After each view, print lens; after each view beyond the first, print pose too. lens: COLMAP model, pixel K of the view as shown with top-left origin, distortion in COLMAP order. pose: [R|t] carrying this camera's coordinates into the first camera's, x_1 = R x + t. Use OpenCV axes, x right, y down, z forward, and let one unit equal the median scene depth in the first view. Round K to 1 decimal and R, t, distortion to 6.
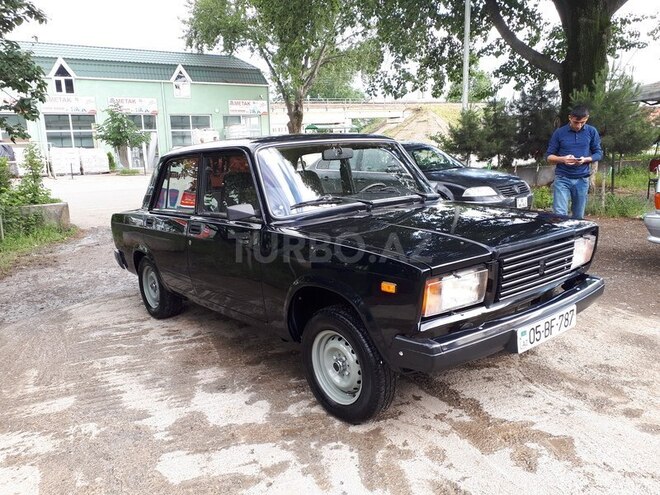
lens RADIAL K [[516.1, 0, 324.8], [0, 516.1, 247.3], [0, 0, 1]] dist [0.024974, -0.037620]
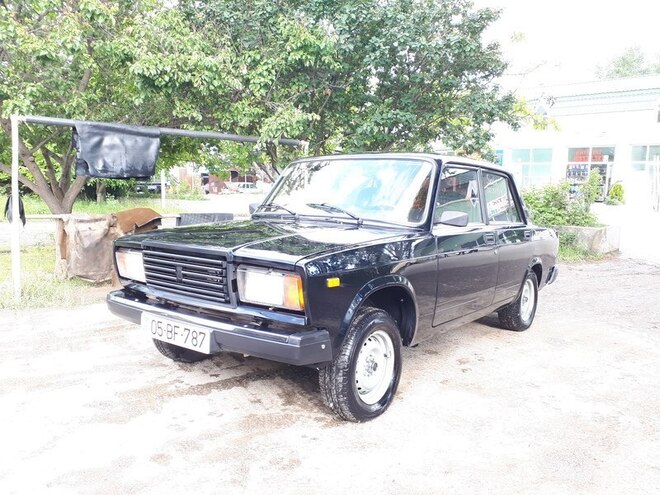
lens RADIAL K [[516.1, 0, 333.7], [0, 516.1, 247.1], [0, 0, 1]] dist [0.024974, -0.037620]
pose [[0.259522, 0.153130, -0.953520, 1.258875], [-0.211513, 0.972390, 0.098592, -0.153227], [0.942290, 0.176095, 0.284746, 0.835047]]
